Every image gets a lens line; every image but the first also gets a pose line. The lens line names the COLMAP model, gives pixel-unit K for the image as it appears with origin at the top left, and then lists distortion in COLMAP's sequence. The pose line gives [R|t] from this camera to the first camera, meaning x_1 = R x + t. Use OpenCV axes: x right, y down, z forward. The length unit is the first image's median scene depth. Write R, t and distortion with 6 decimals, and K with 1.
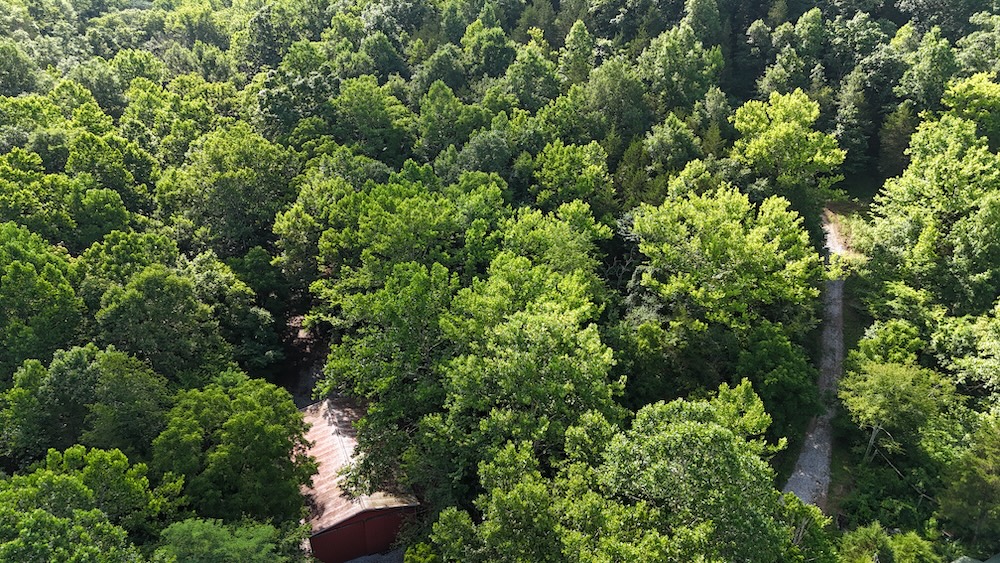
lens RADIAL K [[734.5, 0, 501.1], [0, 734.5, 281.4], [0, 0, 1]] dist [0.069184, -0.056687]
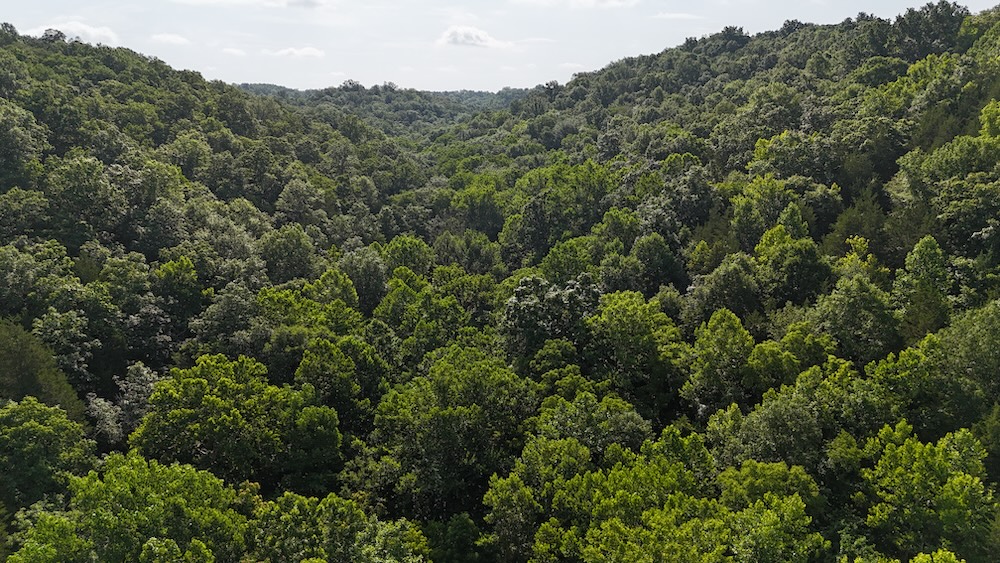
lens RADIAL K [[734.5, 0, 499.4], [0, 734.5, 285.3], [0, 0, 1]] dist [0.069184, -0.056687]
pose [[0.931923, 0.078737, -0.354005, -0.985997], [-0.148014, 0.973723, -0.173076, -3.987509], [0.331075, 0.213691, 0.919089, 6.415326]]
